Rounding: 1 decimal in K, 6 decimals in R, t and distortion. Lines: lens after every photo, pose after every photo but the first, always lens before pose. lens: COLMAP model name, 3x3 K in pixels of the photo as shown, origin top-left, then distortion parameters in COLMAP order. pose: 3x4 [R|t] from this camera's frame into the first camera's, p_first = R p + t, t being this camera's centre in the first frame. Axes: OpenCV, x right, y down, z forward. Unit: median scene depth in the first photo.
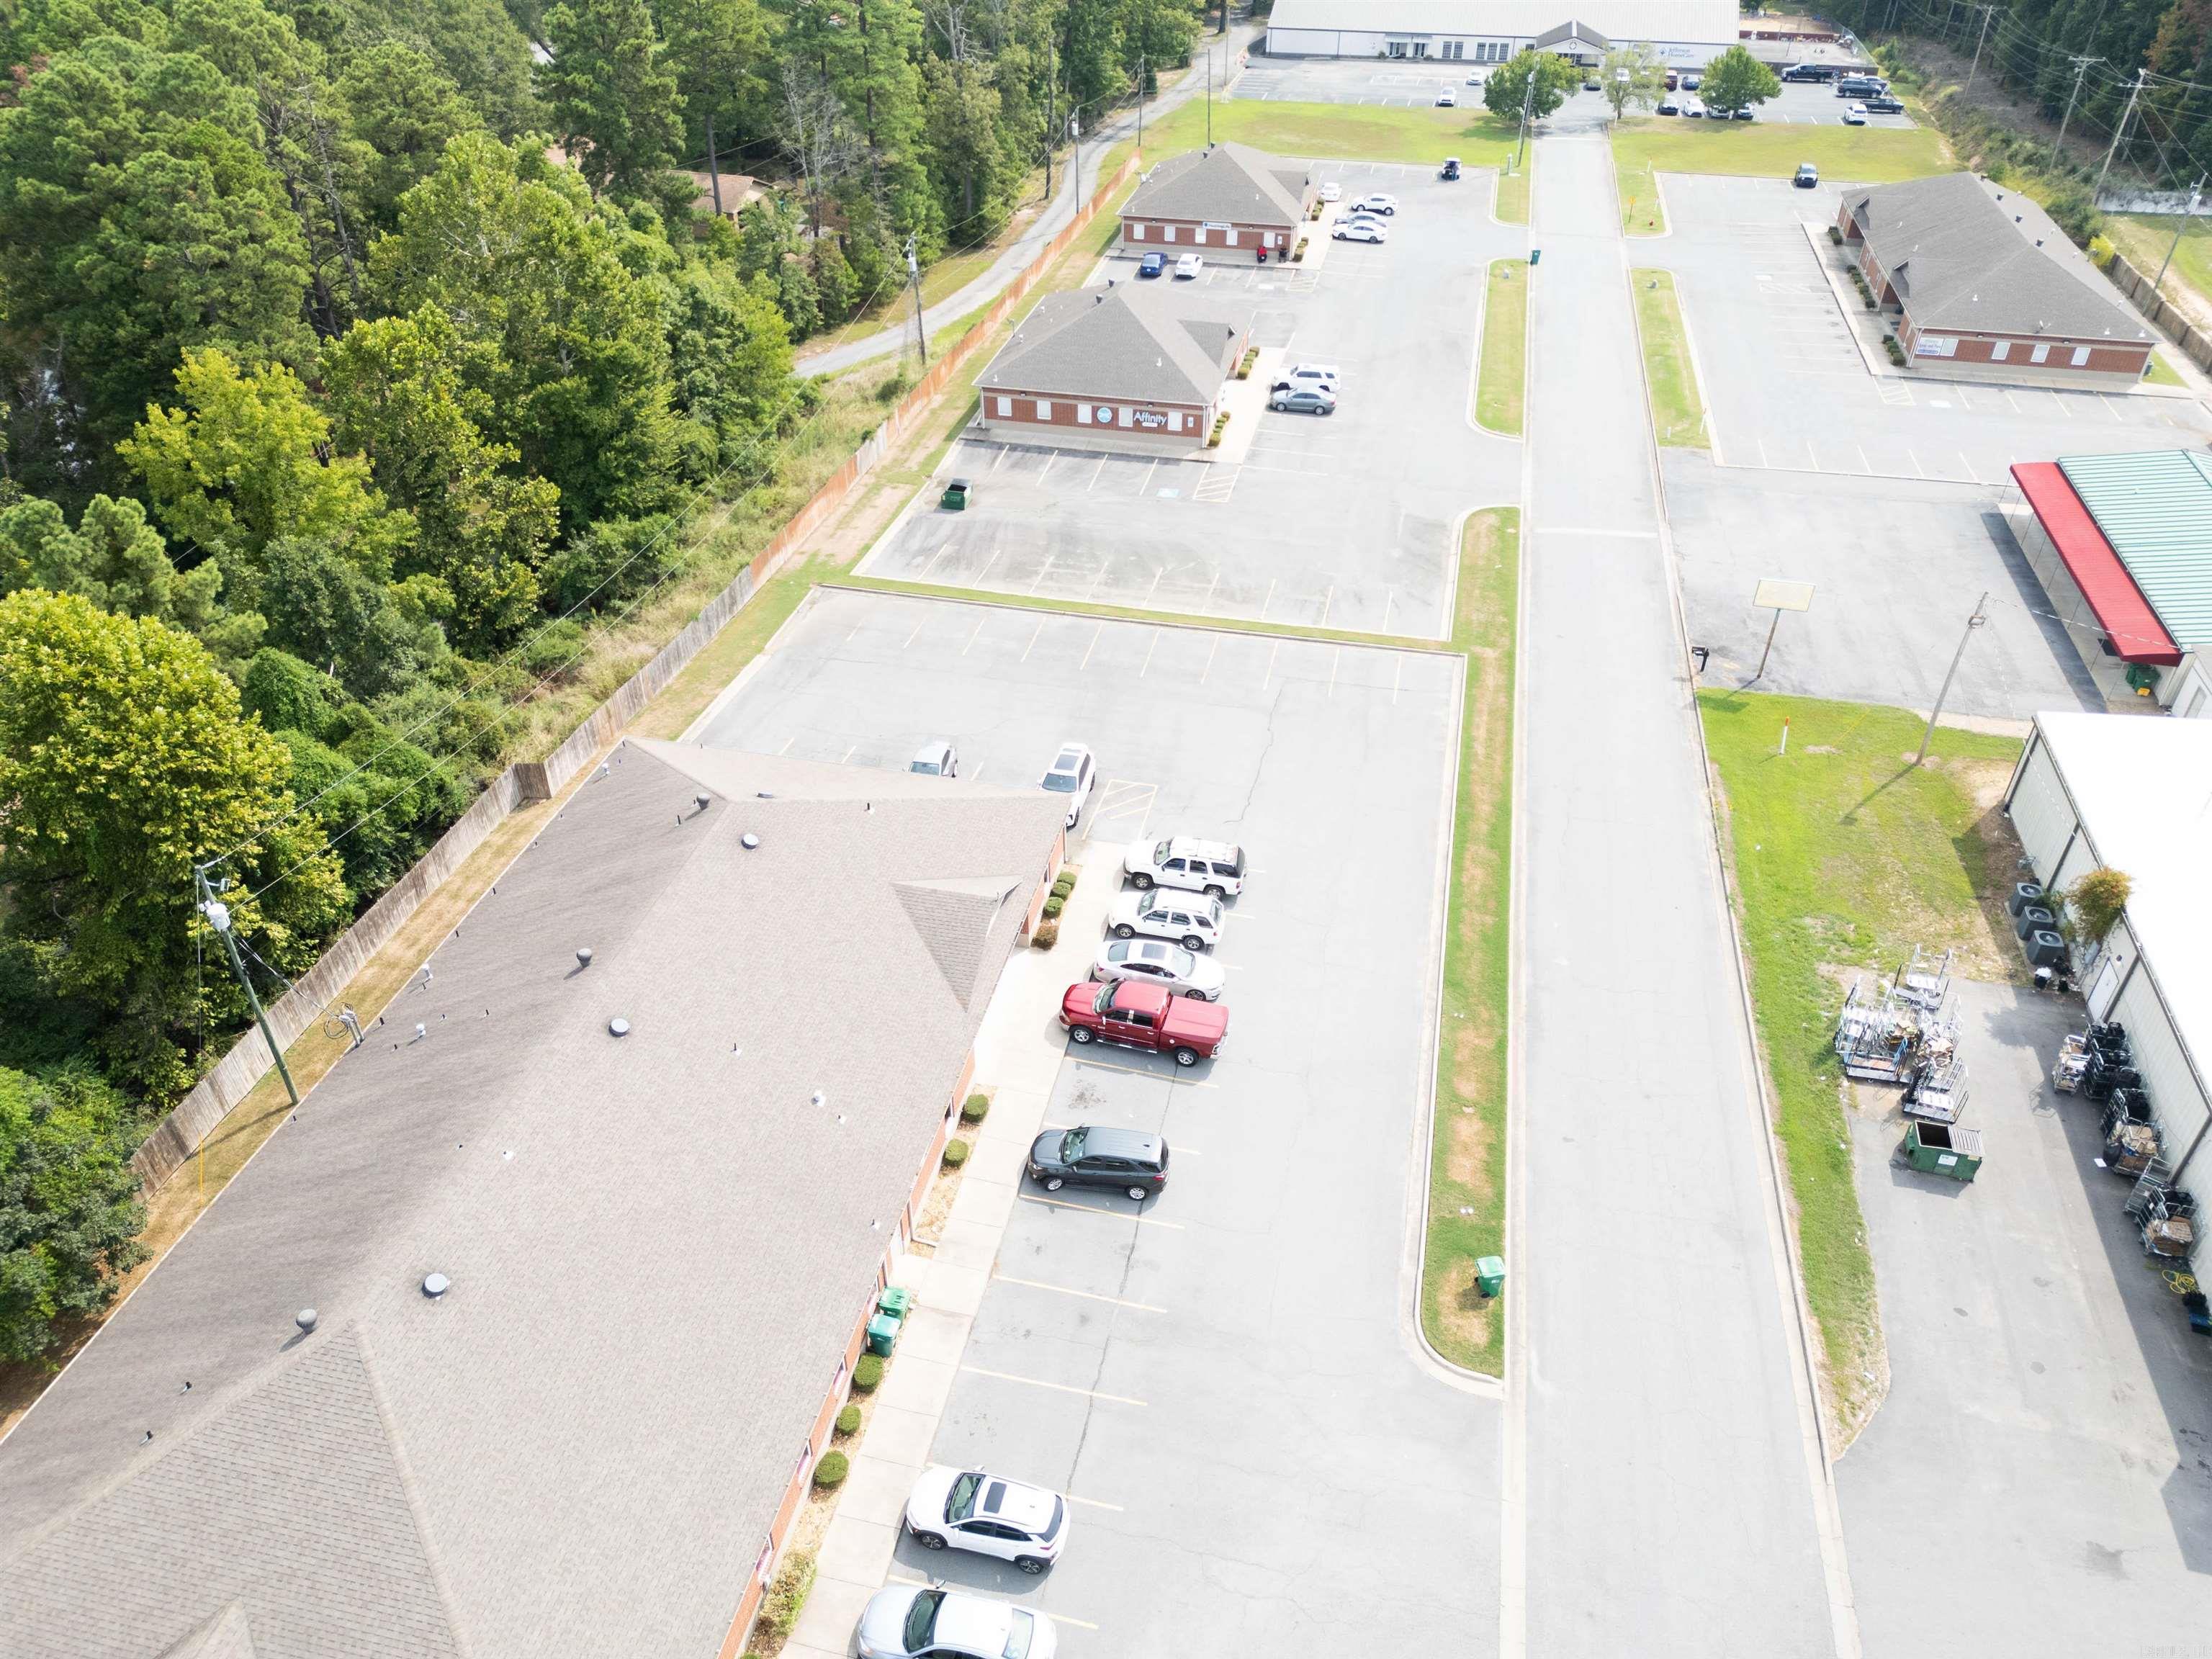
lens RADIAL K [[1541.2, 0, 1095.4], [0, 1541.2, 823.3], [0, 0, 1]] dist [0.078328, -0.073520]
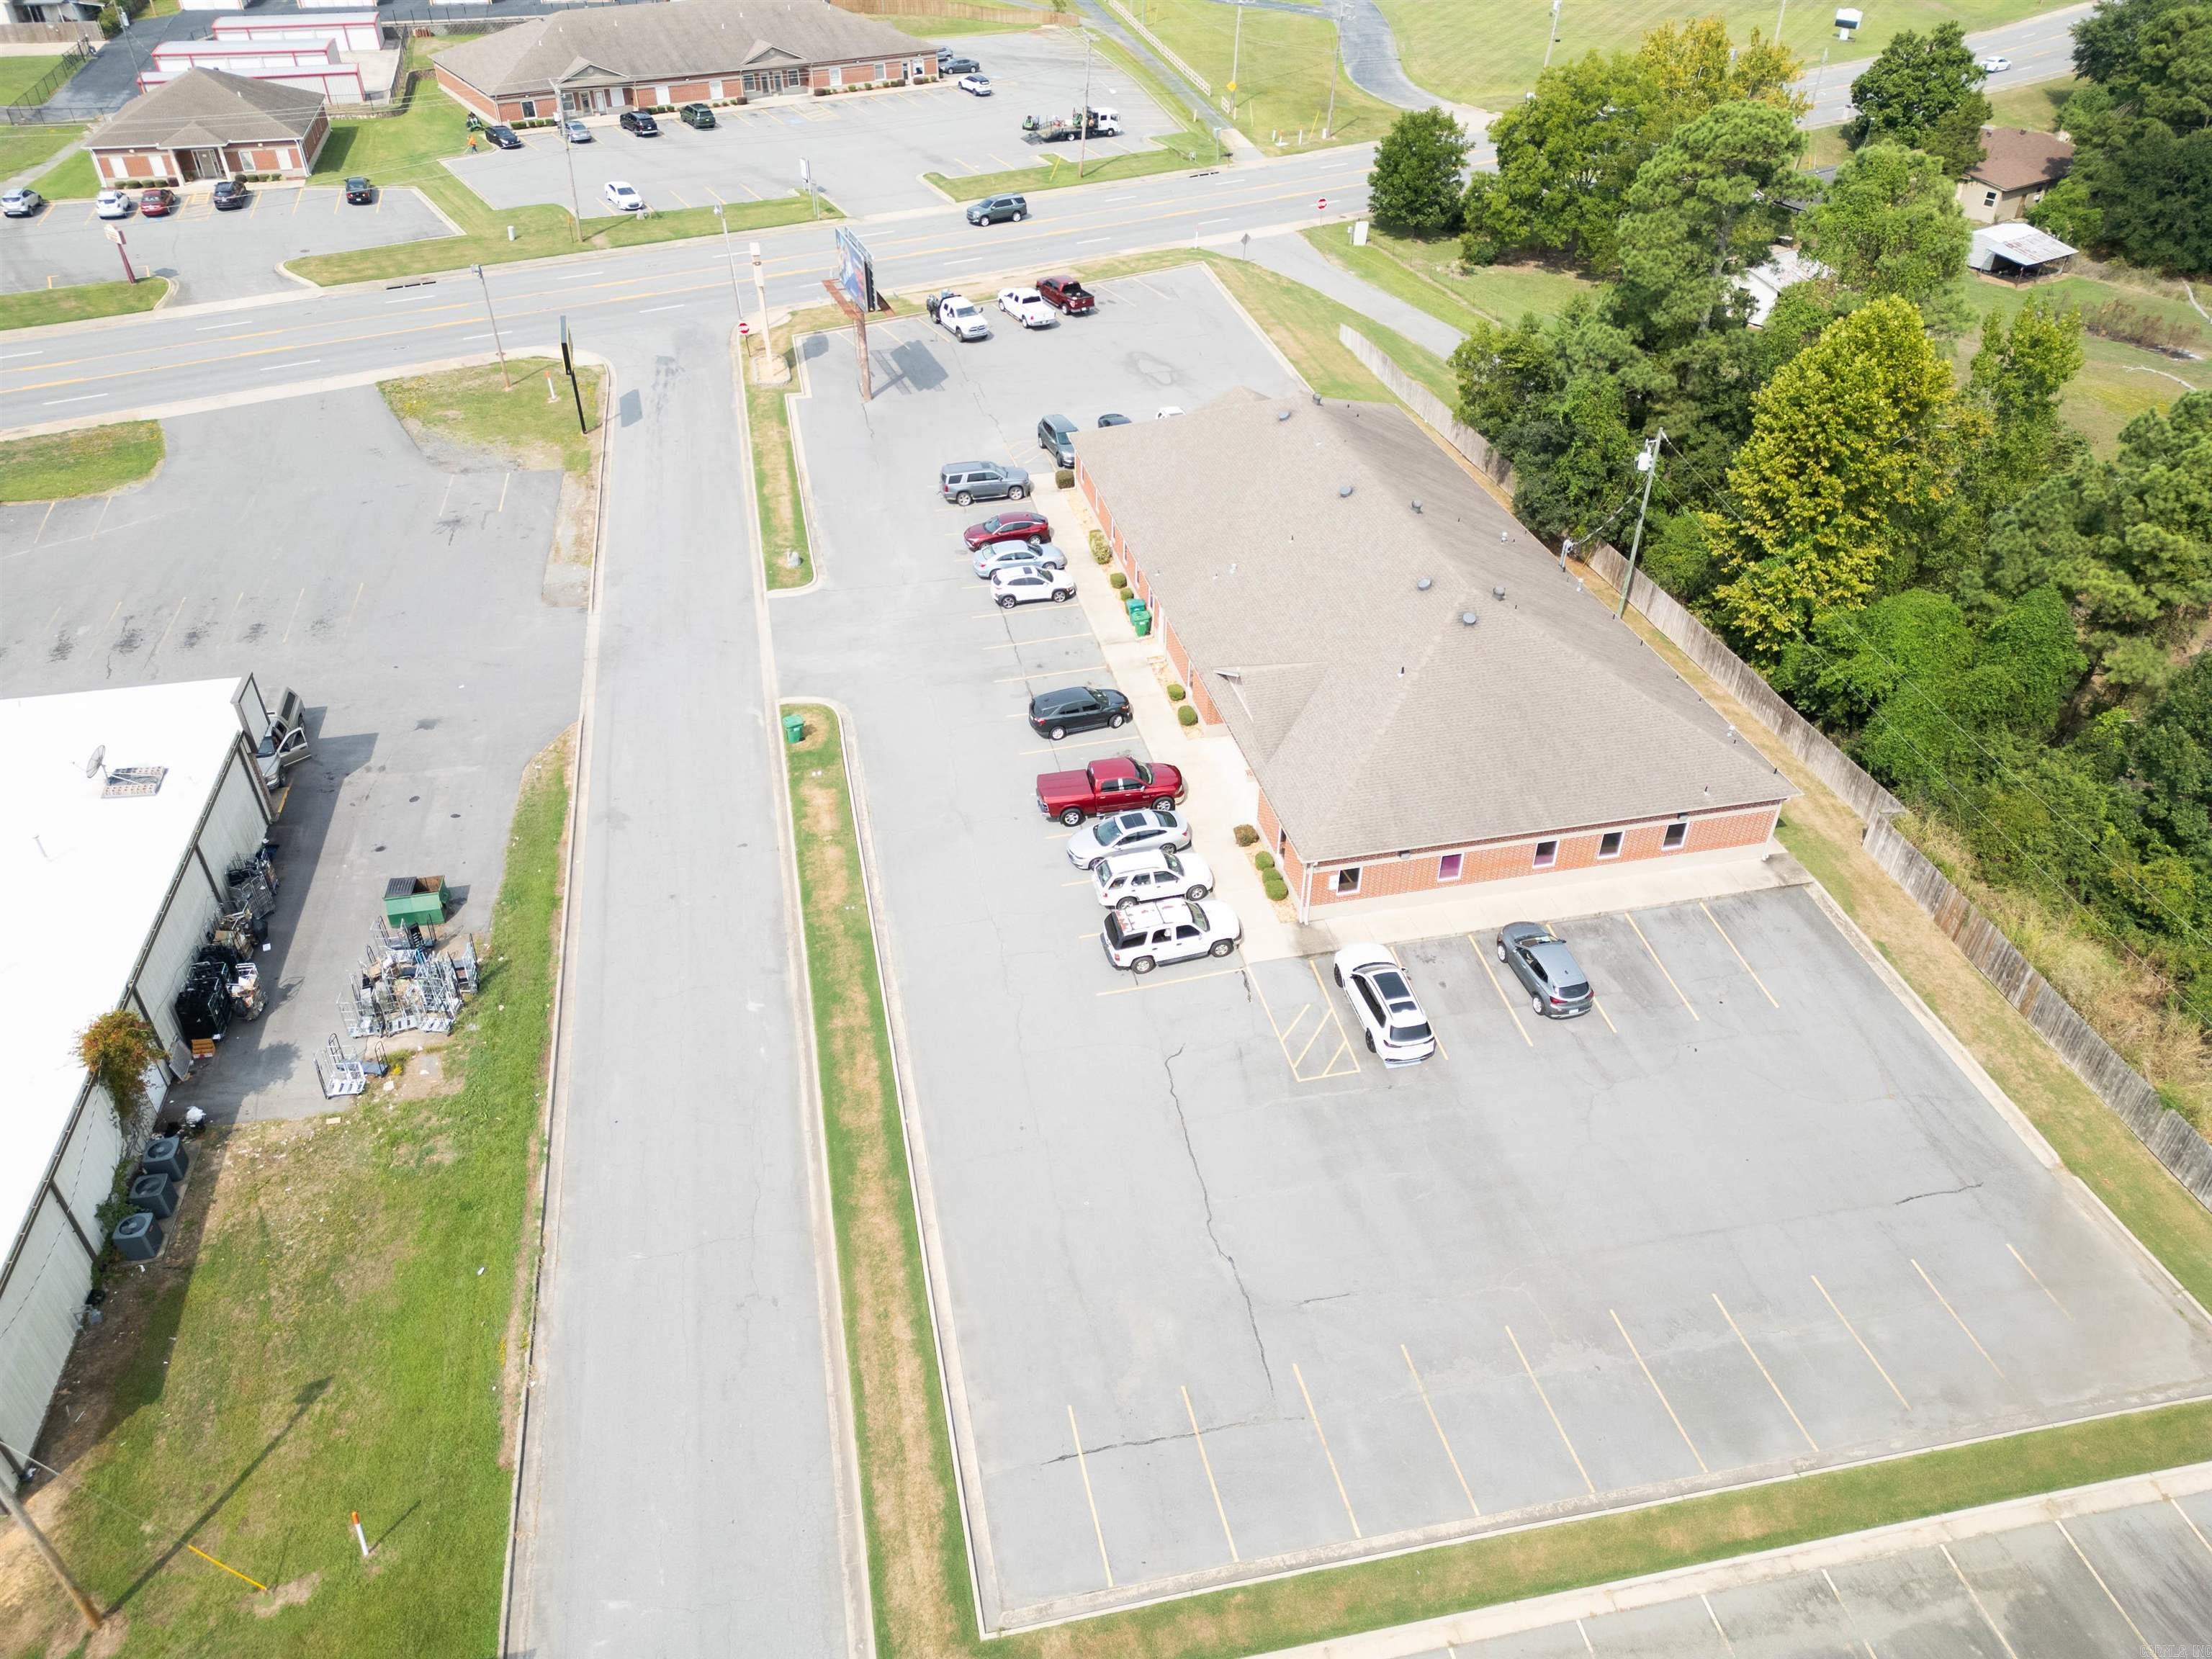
lens RADIAL K [[1541.2, 0, 1095.4], [0, 1541.2, 823.3], [0, 0, 1]] dist [0.078328, -0.073520]
pose [[-0.902153, 0.251182, -0.350752, 0.187128], [-0.255598, 0.343776, 0.903597, -0.372536], [0.347548, 0.904835, -0.245937, 0.544406]]
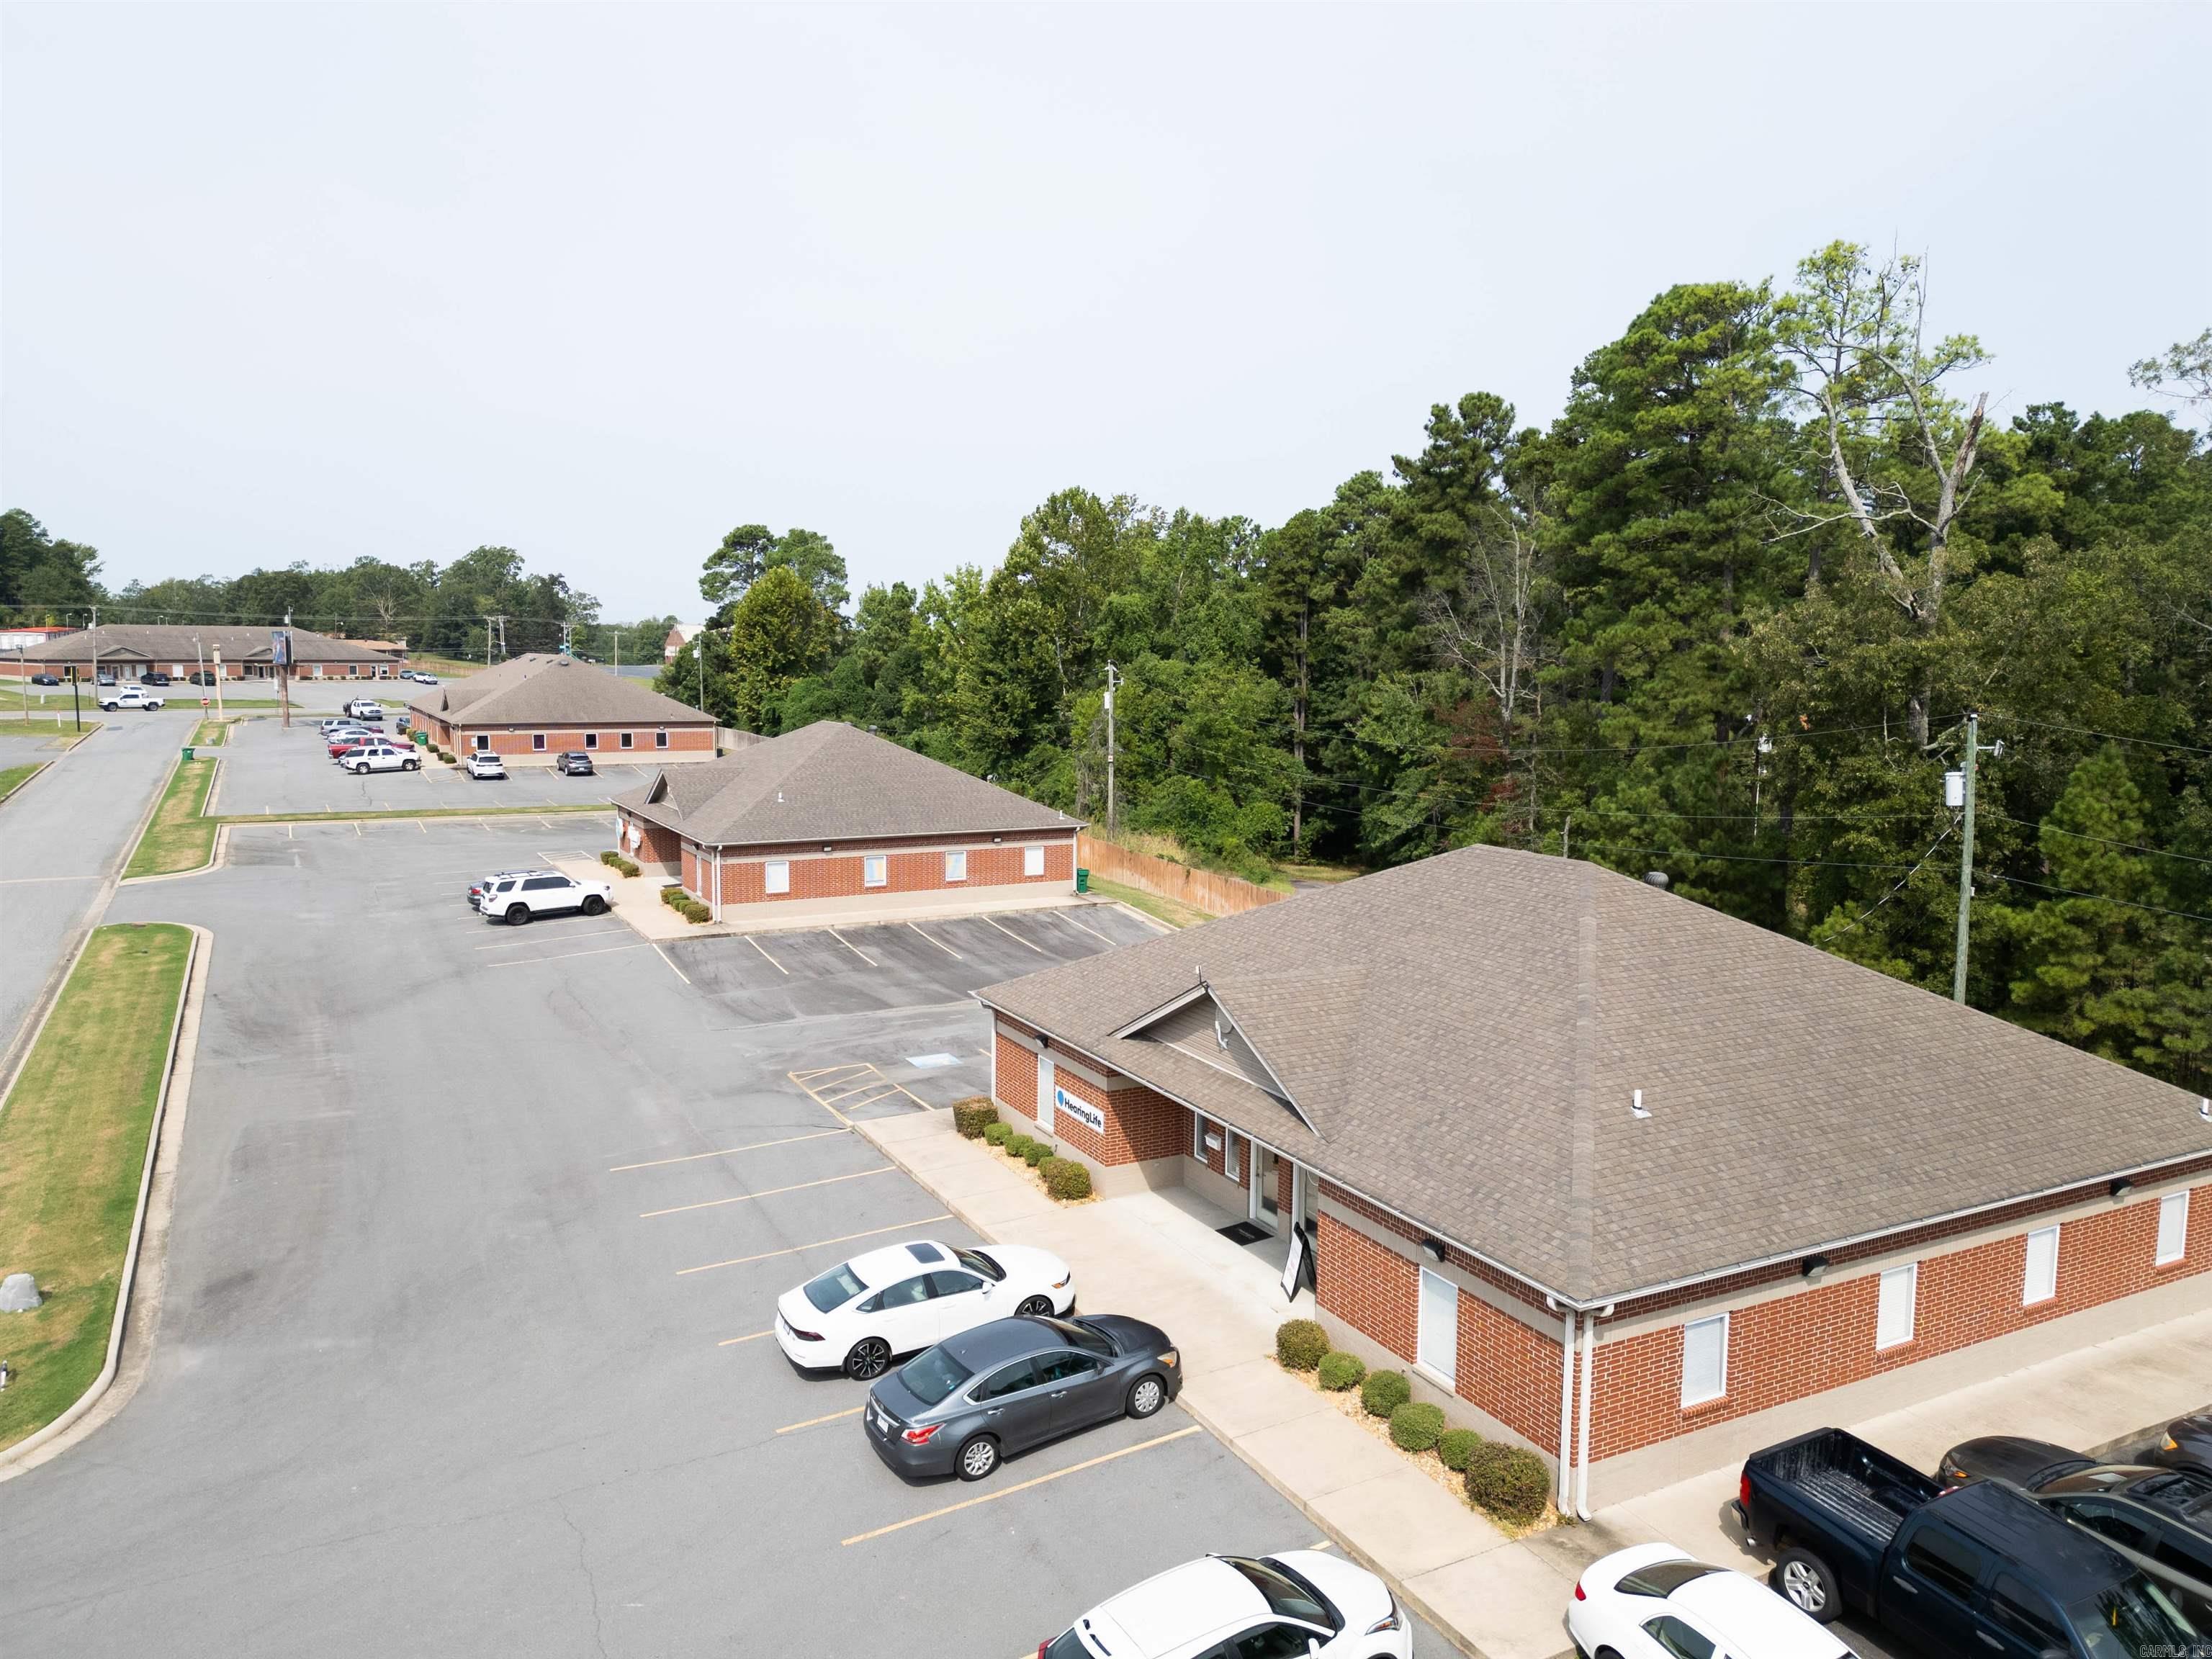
lens RADIAL K [[1541.2, 0, 1095.4], [0, 1541.2, 823.3], [0, 0, 1]] dist [0.078328, -0.073520]
pose [[-0.755103, 0.060647, -0.652795, 0.290208], [-0.399524, 0.746899, 0.531529, -0.564742], [0.519807, 0.662166, -0.539756, 1.152772]]
